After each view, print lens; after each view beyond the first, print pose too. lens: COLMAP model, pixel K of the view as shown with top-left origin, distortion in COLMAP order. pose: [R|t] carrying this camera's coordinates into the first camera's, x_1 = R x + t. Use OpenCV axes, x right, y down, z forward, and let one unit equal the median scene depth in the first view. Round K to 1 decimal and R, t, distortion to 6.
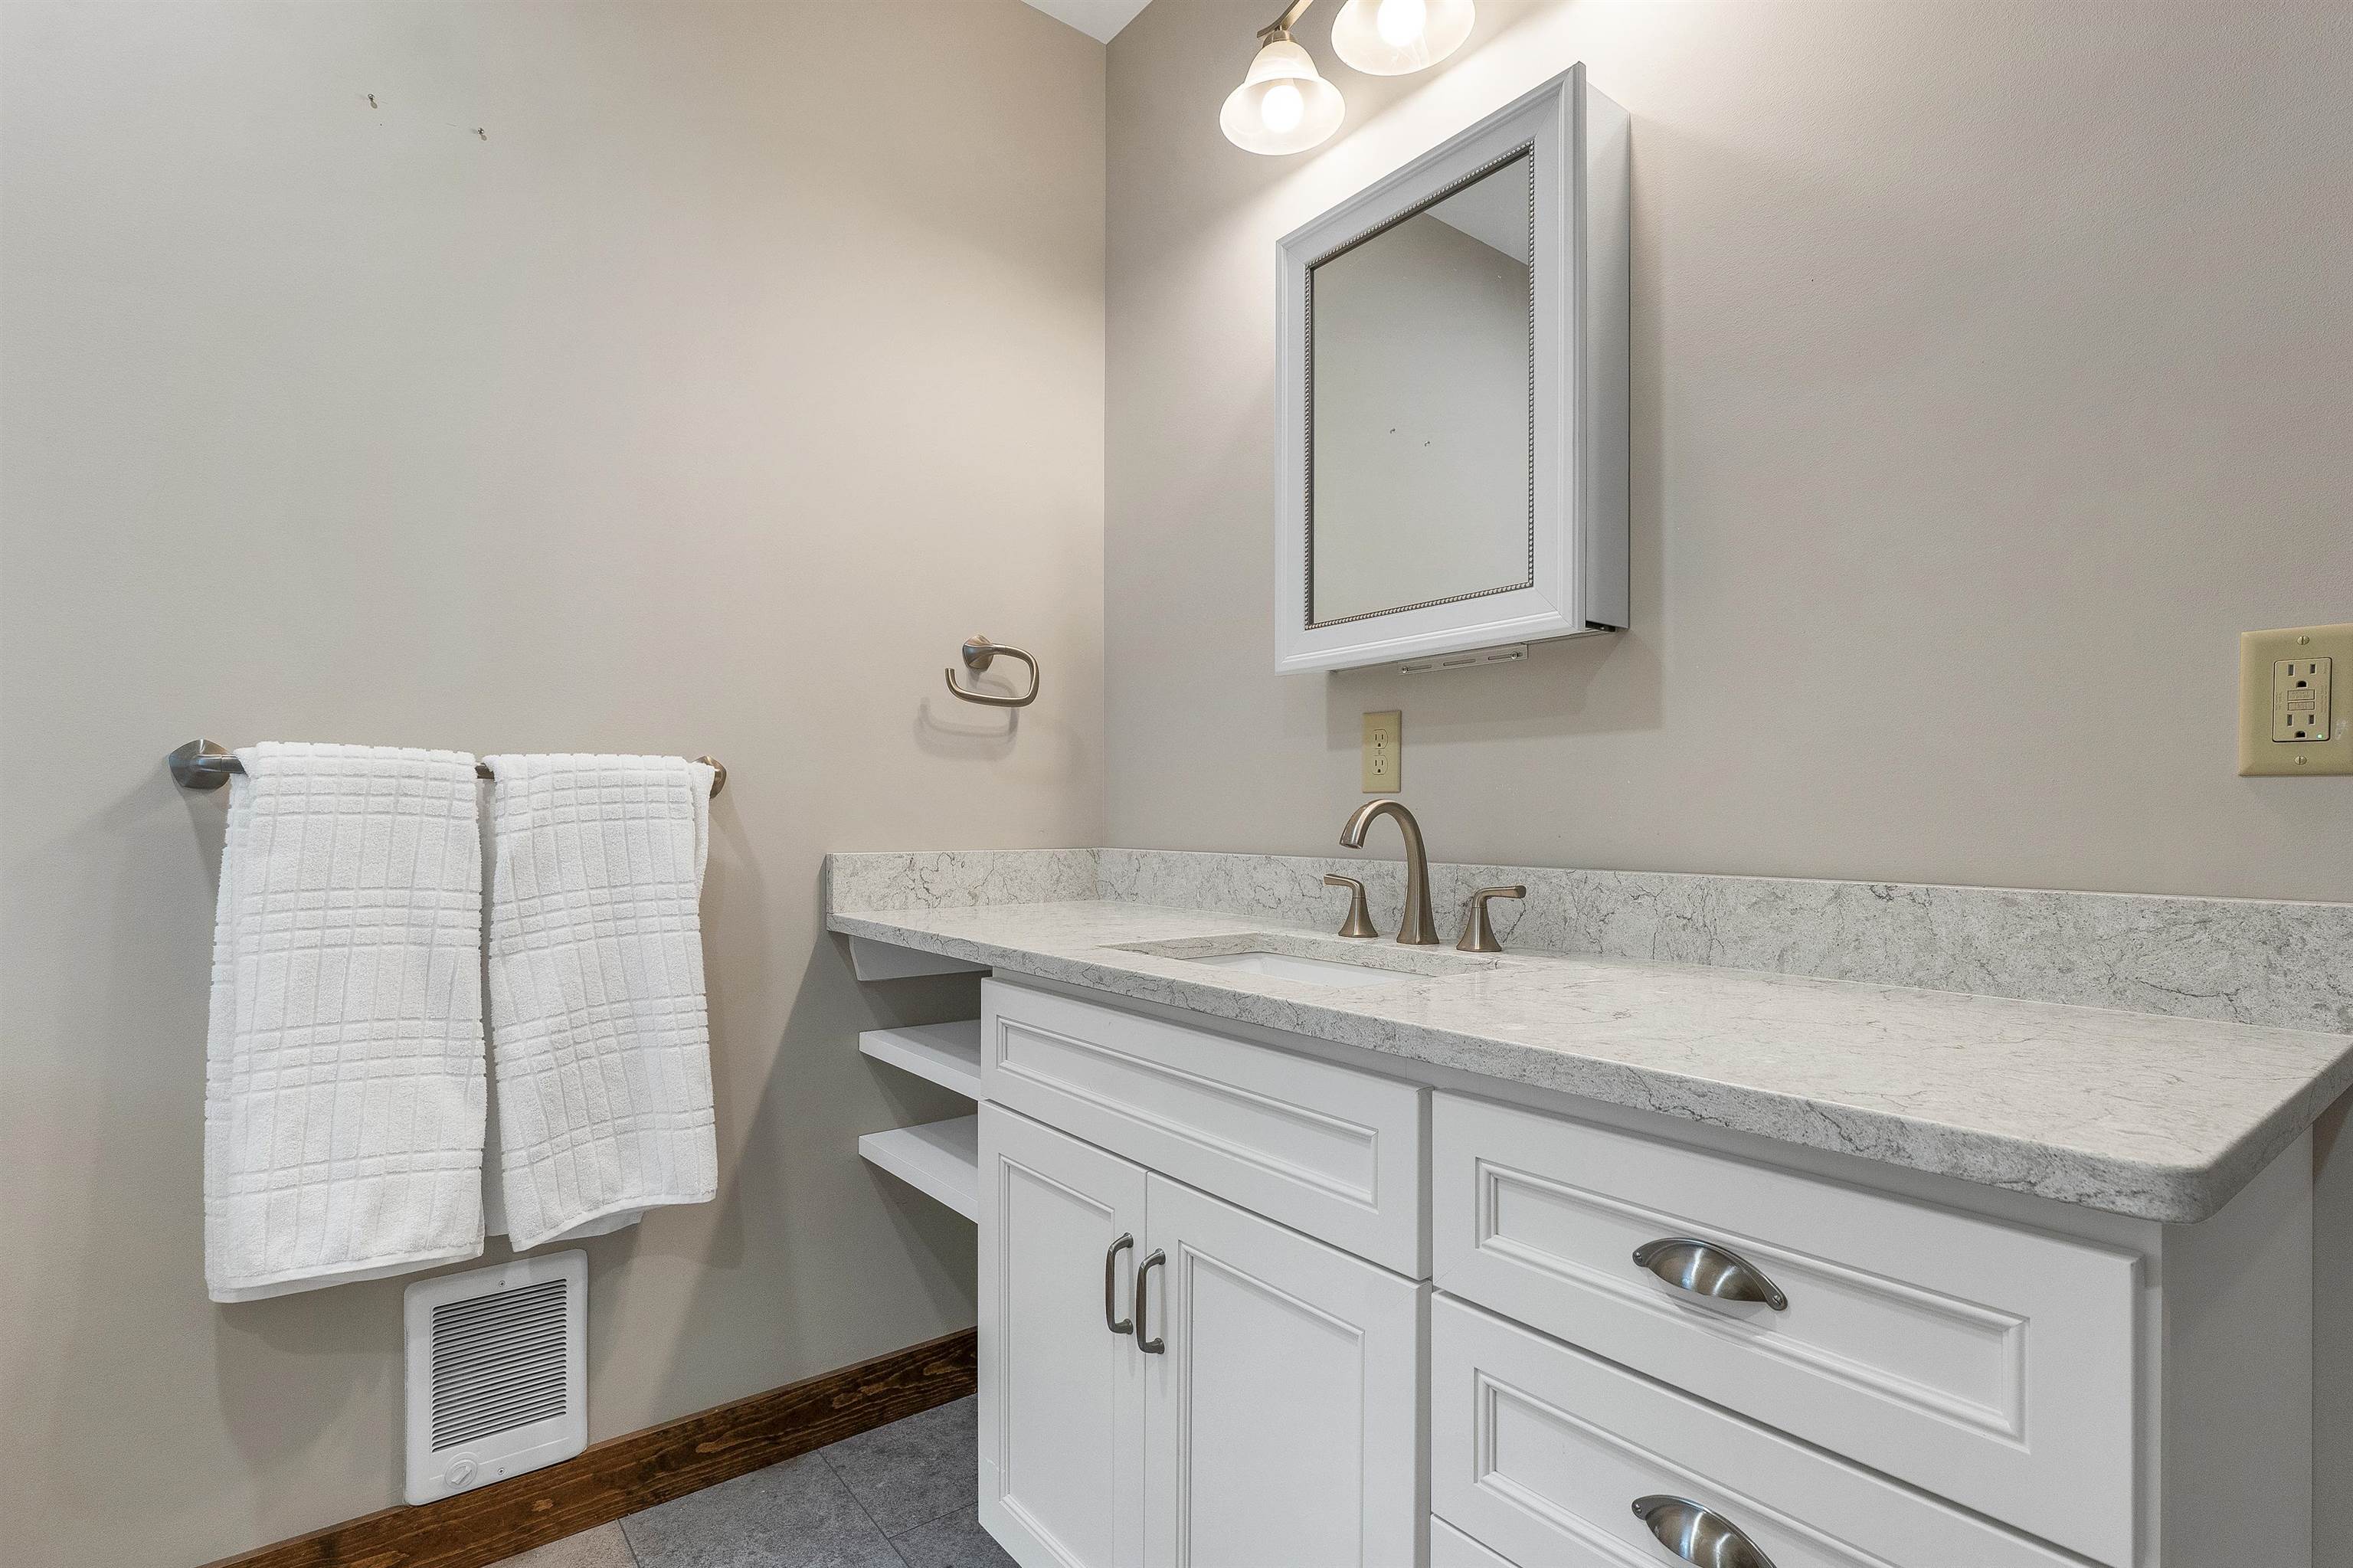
lens RADIAL K [[1120.3, 0, 1177.3], [0, 1120.3, 829.6], [0, 0, 1]] dist [-0.000560, -0.000119]
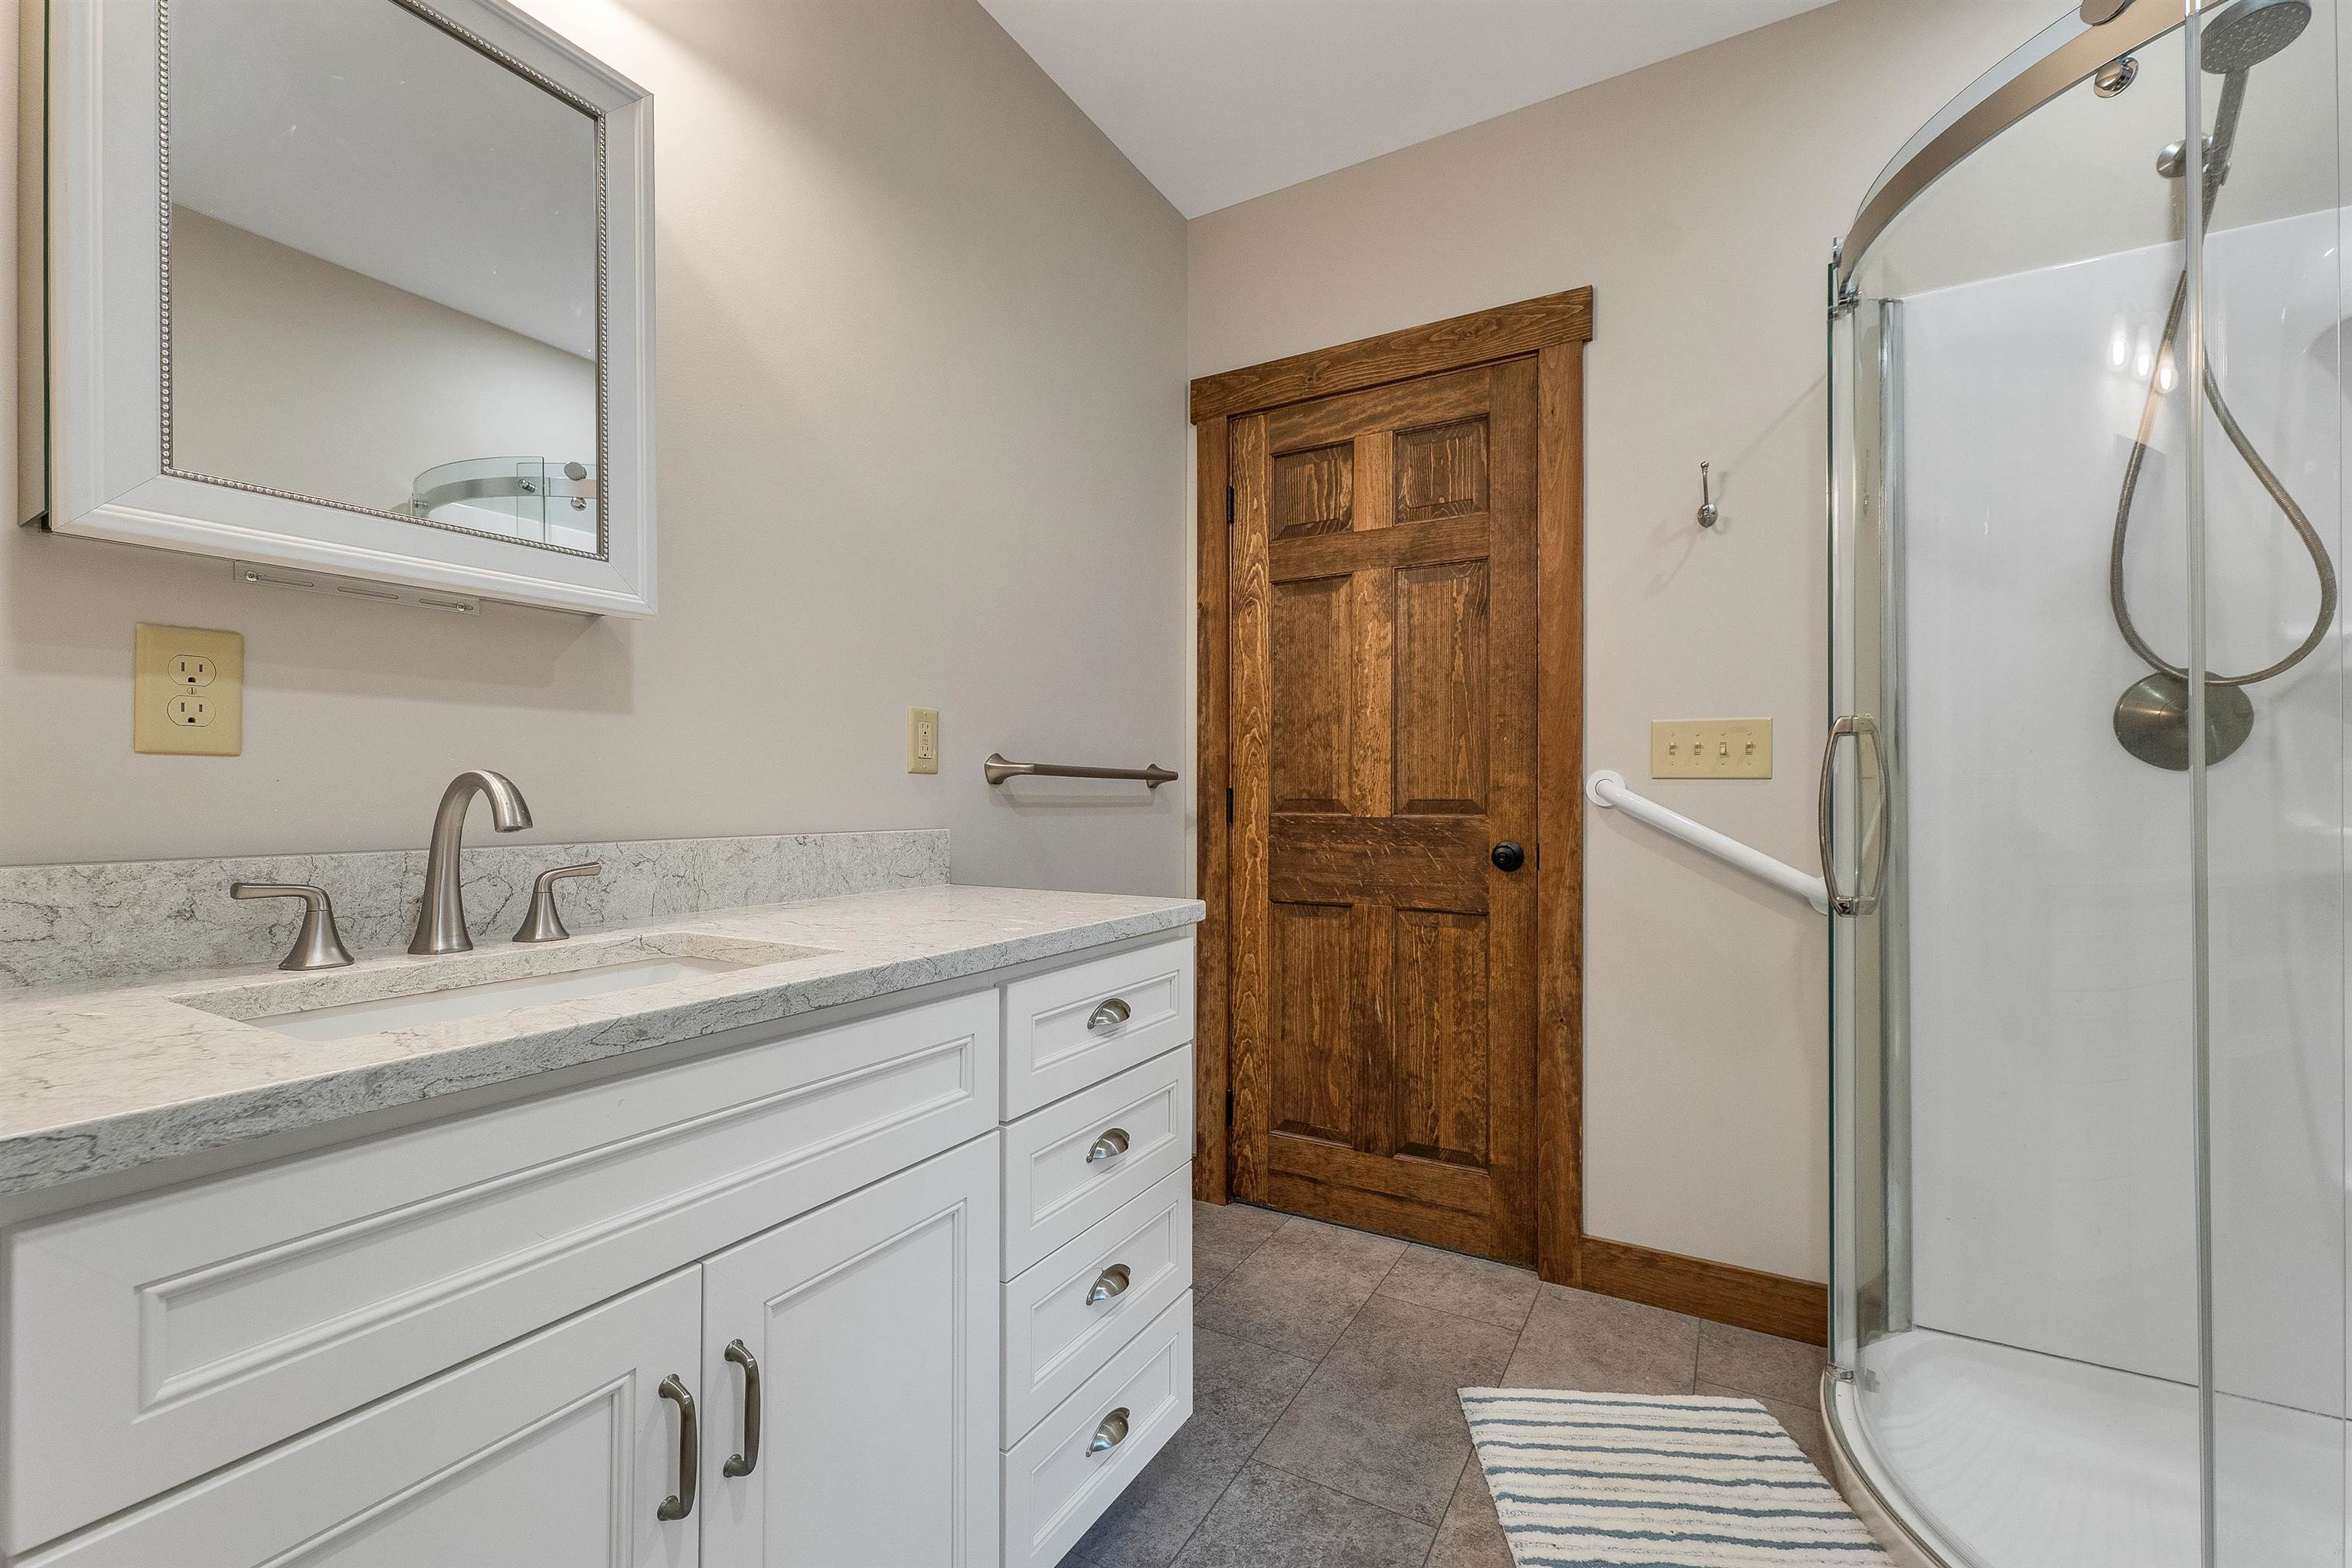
lens RADIAL K [[984.1, 0, 1178.9], [0, 984.1, 794.9], [0, 0, 1]] dist [0.000641, 0.000019]
pose [[-0.375366, -0.004463, 0.926866, -0.730349], [0.009337, 0.999919, 0.008597, -0.012311], [-0.926830, 0.011881, -0.375294, 0.911407]]
